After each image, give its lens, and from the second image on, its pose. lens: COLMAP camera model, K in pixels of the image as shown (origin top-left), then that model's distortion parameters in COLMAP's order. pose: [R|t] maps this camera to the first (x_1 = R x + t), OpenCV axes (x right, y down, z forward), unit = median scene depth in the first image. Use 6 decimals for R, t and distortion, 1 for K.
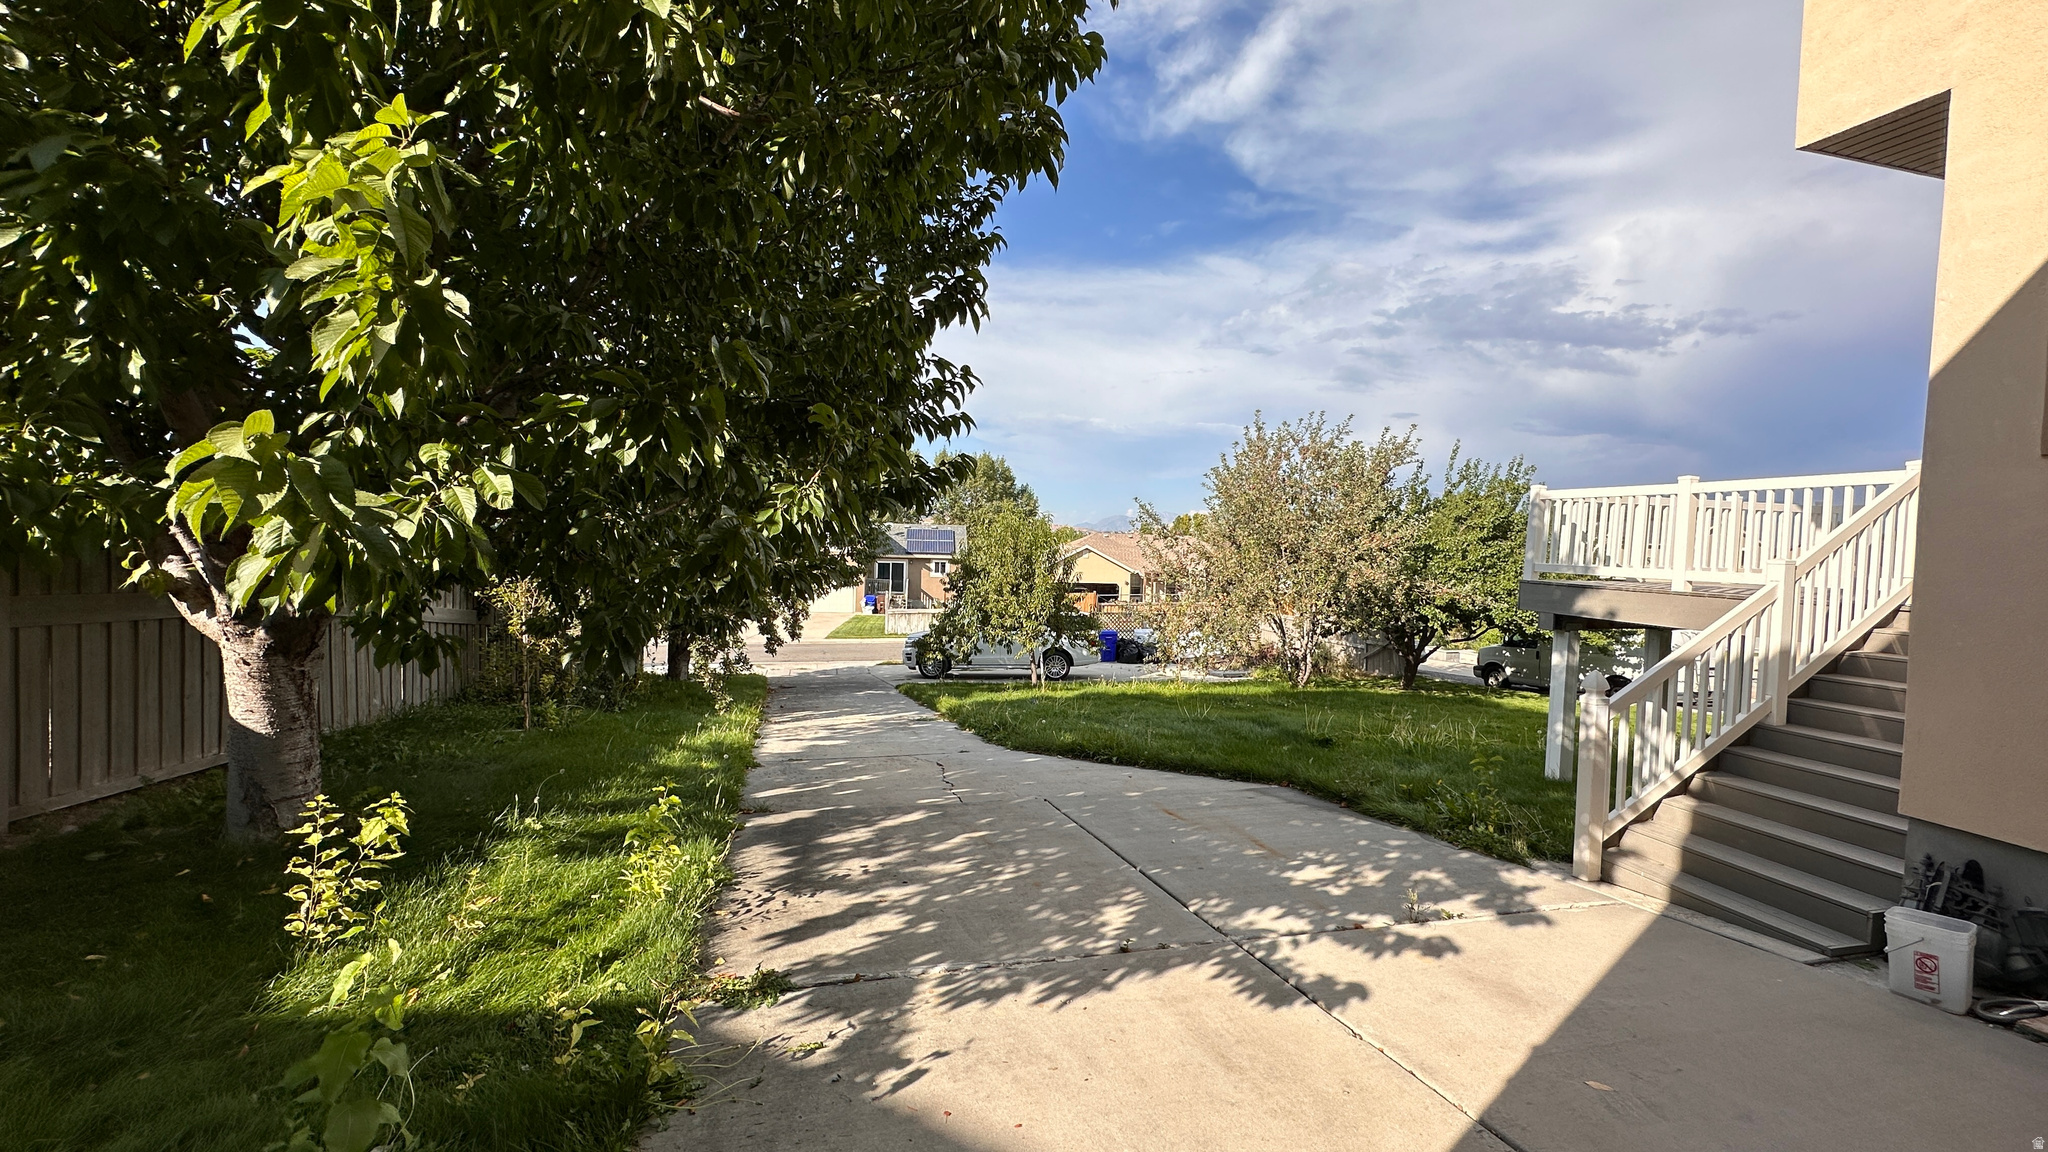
lens RADIAL K [[814.1, 0, 1024.0], [0, 814.1, 576.0], [0, 0, 1]] dist [0.000976, -0.000439]
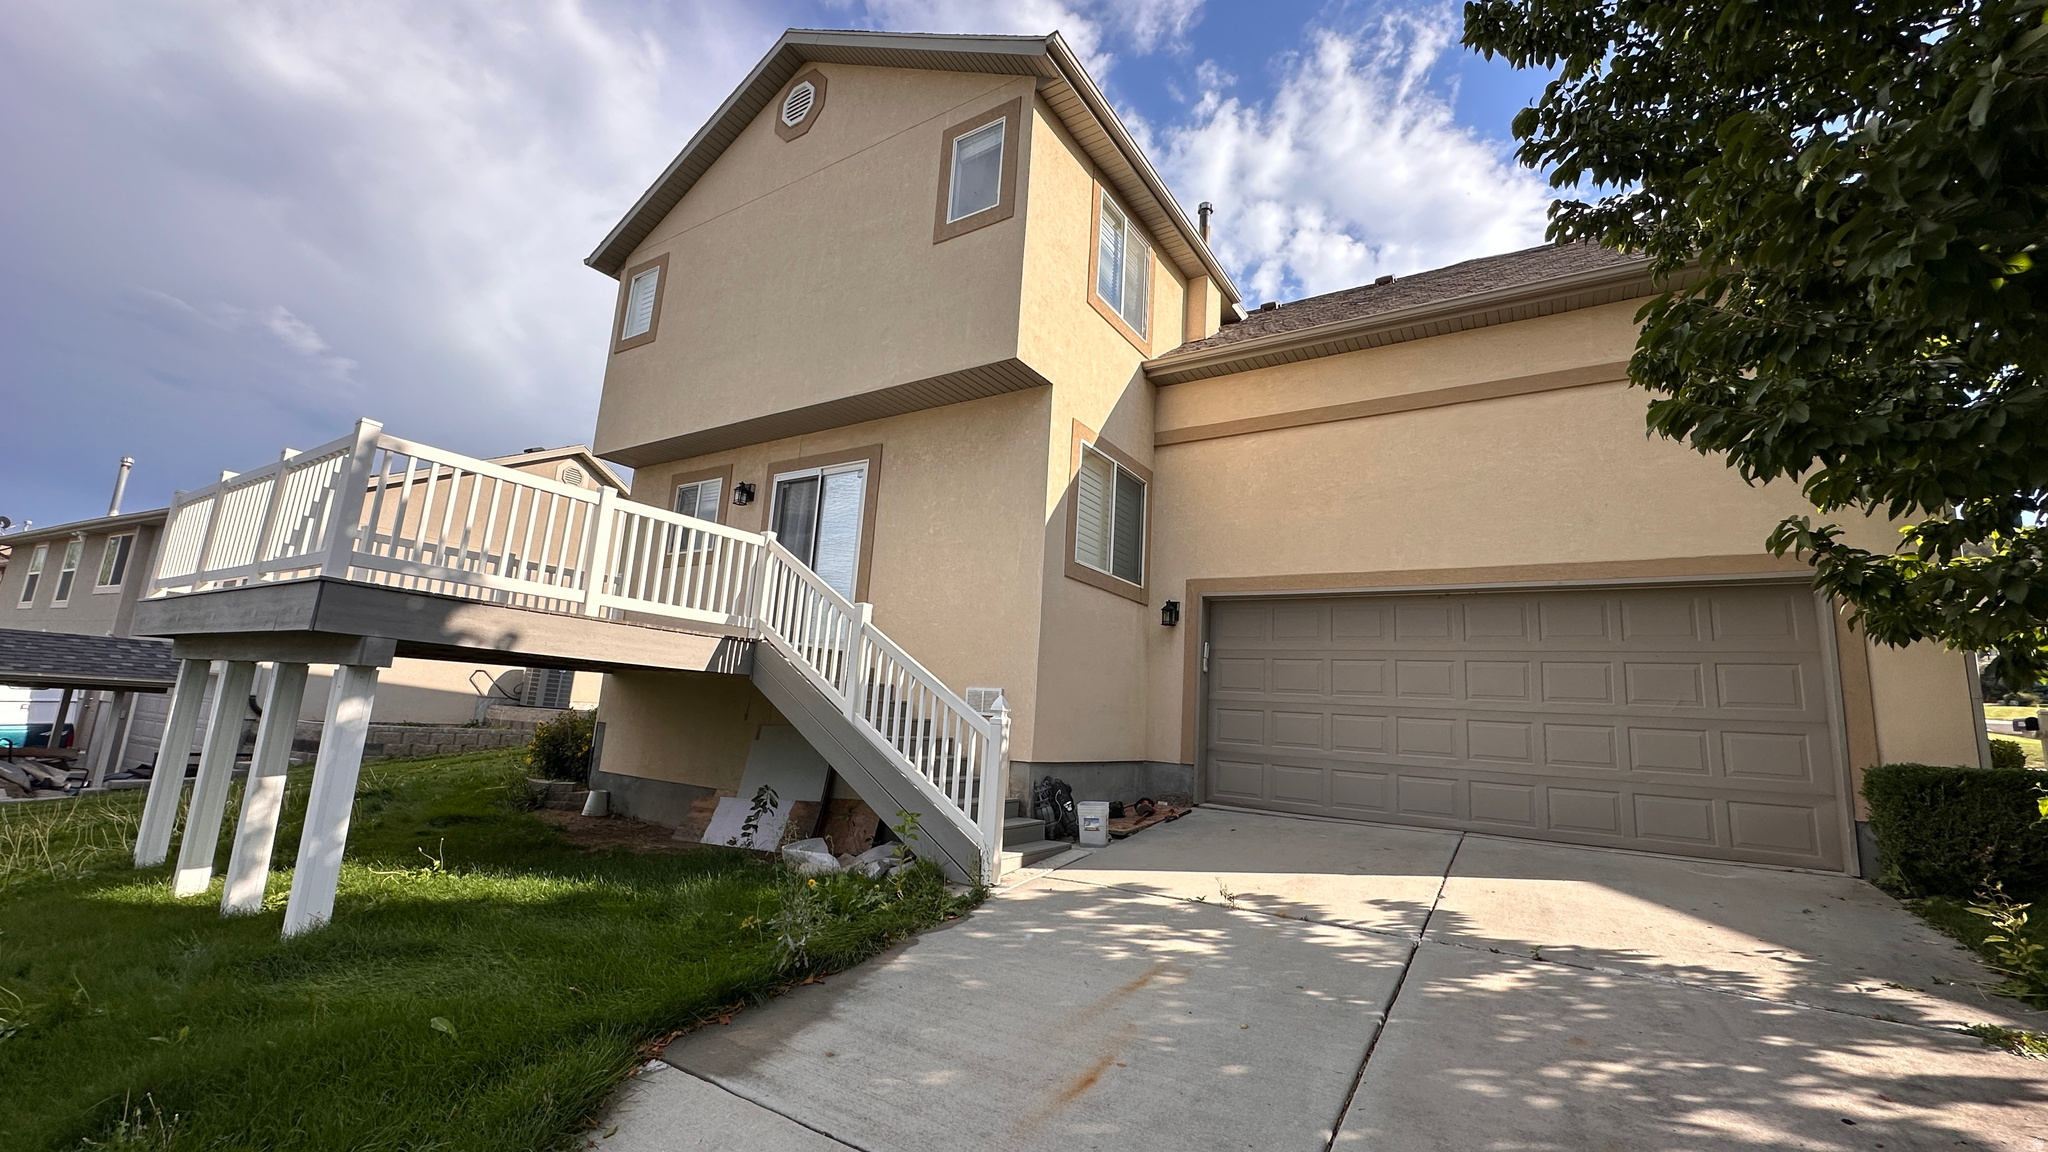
lens RADIAL K [[814.1, 0, 1024.0], [0, 814.1, 576.0], [0, 0, 1]] dist [0.000976, -0.000439]
pose [[-0.661095, 0.058421, 0.748024, -0.214050], [-0.046049, 0.991925, -0.118167, 0.084701], [-0.748887, -0.112566, -0.653067, 1.788999]]
